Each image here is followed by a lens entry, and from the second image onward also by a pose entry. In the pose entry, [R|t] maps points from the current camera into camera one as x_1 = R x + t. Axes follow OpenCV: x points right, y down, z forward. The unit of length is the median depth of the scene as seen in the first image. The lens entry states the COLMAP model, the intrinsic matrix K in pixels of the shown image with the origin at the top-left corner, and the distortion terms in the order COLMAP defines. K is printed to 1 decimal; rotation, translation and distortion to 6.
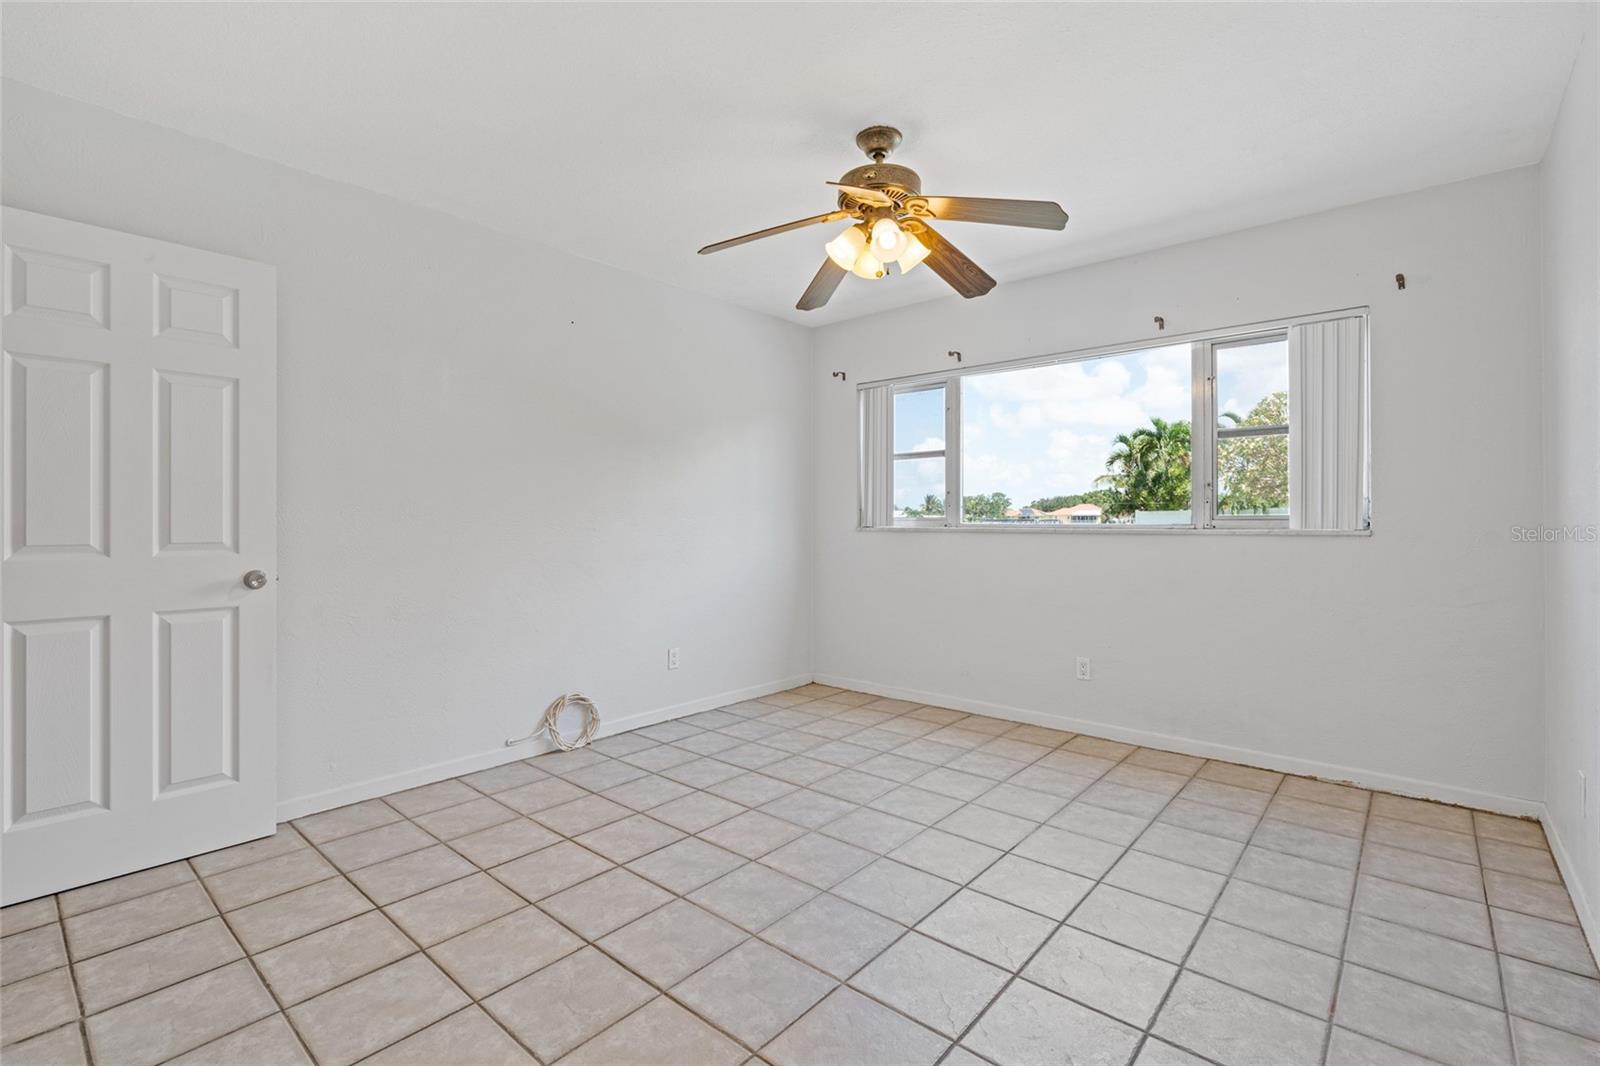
lens RADIAL K [[712.5, 0, 805.1], [0, 712.5, 521.8], [0, 0, 1]] dist [-0.007114, 0.001100]
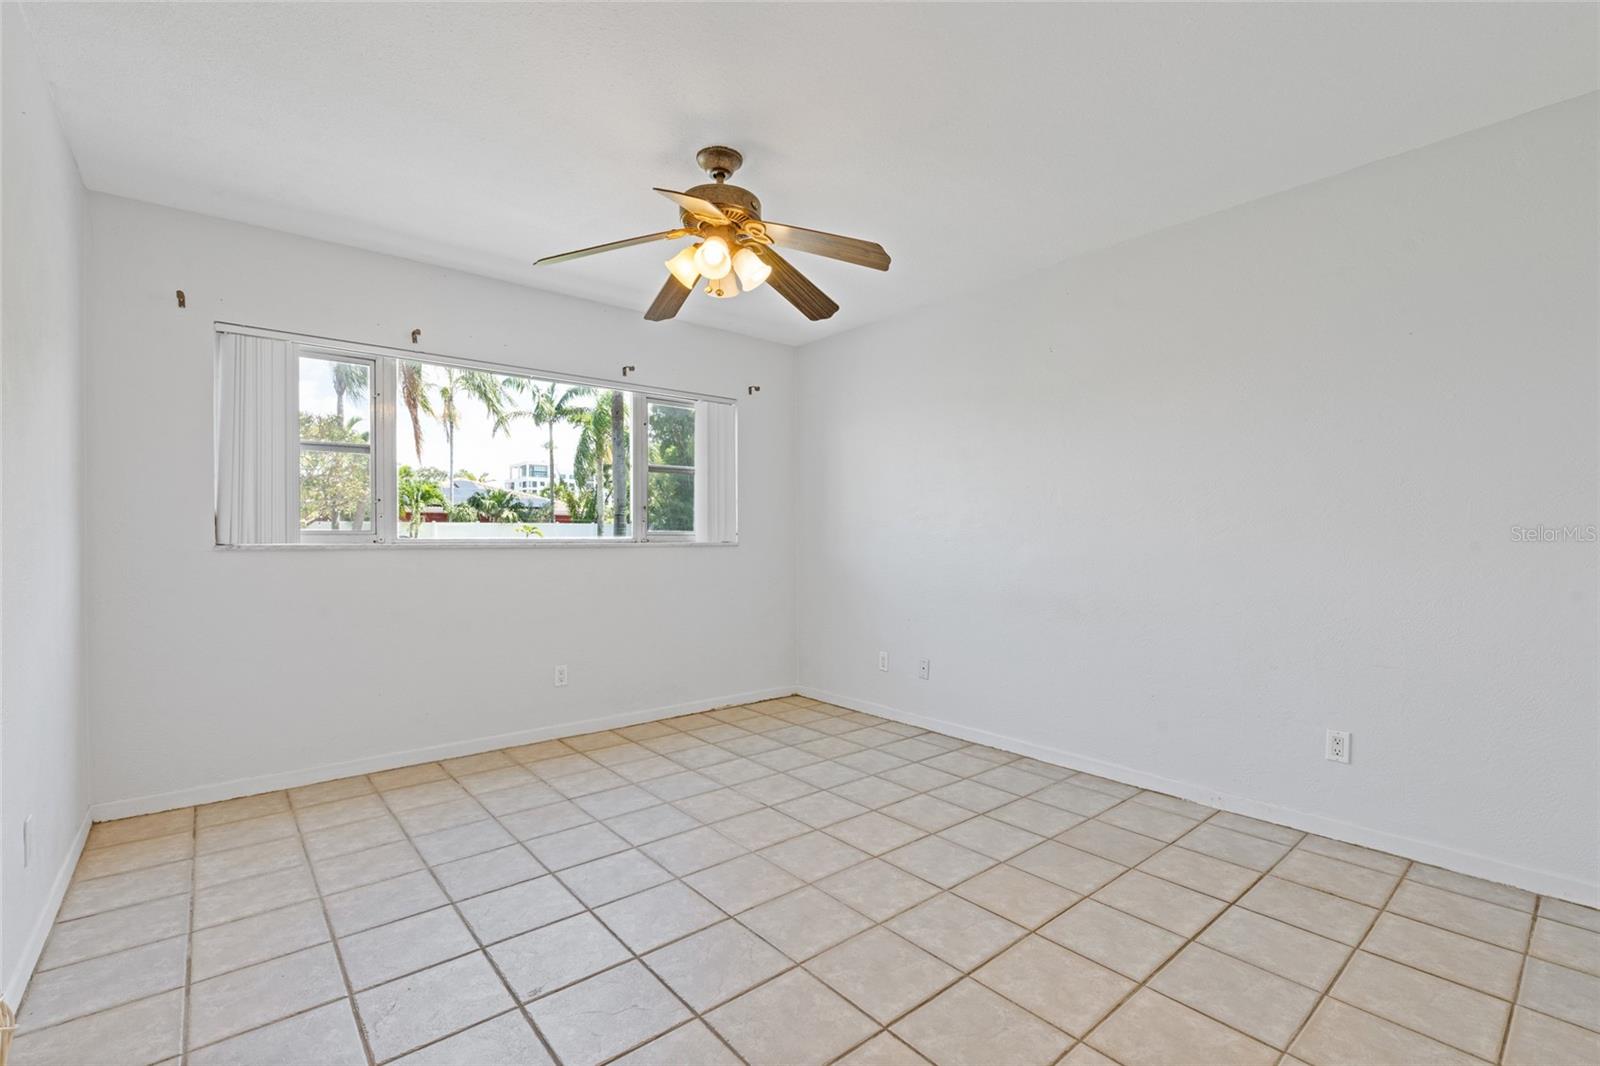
lens RADIAL K [[712.5, 0, 794.6], [0, 712.5, 537.2], [0, 0, 1]] dist [-0.007114, 0.001100]
pose [[0.166906, -0.003205, 0.985968, -0.712900], [-0.003006, 0.999988, 0.003759, -0.003224], [-0.985968, -0.003591, 0.166894, 0.588461]]
